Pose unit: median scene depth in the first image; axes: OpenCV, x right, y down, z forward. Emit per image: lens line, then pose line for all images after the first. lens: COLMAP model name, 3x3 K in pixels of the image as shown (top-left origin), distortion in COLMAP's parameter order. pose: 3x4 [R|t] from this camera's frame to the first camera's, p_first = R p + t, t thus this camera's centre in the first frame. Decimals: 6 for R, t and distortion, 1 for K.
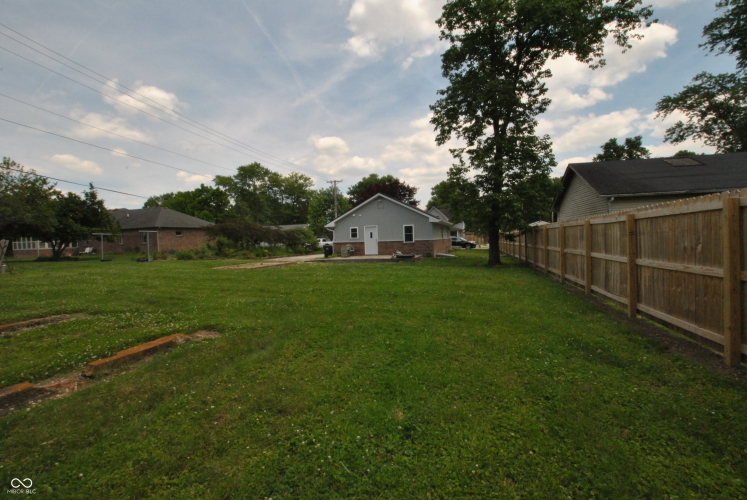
lens RADIAL K [[336.7, 0, 372.5], [0, 336.7, 242.2], [0, 0, 1]] dist [-0.037719, 0.006319]
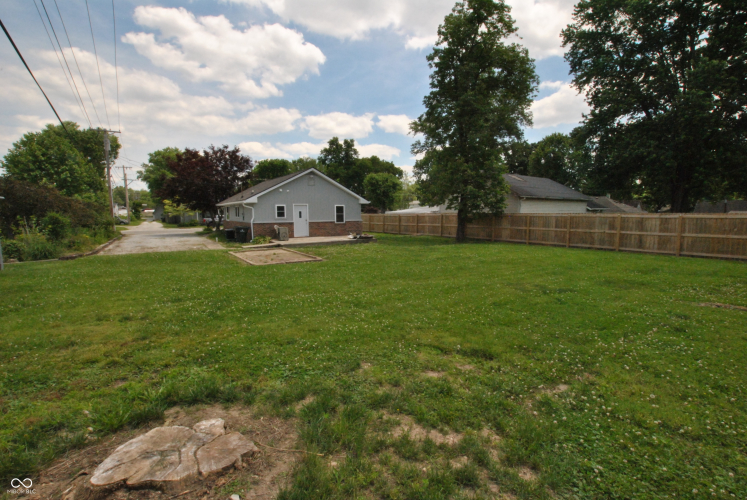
lens RADIAL K [[336.7, 0, 372.5], [0, 336.7, 242.2], [0, 0, 1]] dist [-0.037719, 0.006319]
pose [[0.613693, -0.045451, 0.788235, -0.505860], [-0.007037, 0.997987, 0.063024, -0.004902], [-0.789513, -0.044224, 0.612138, 0.268917]]
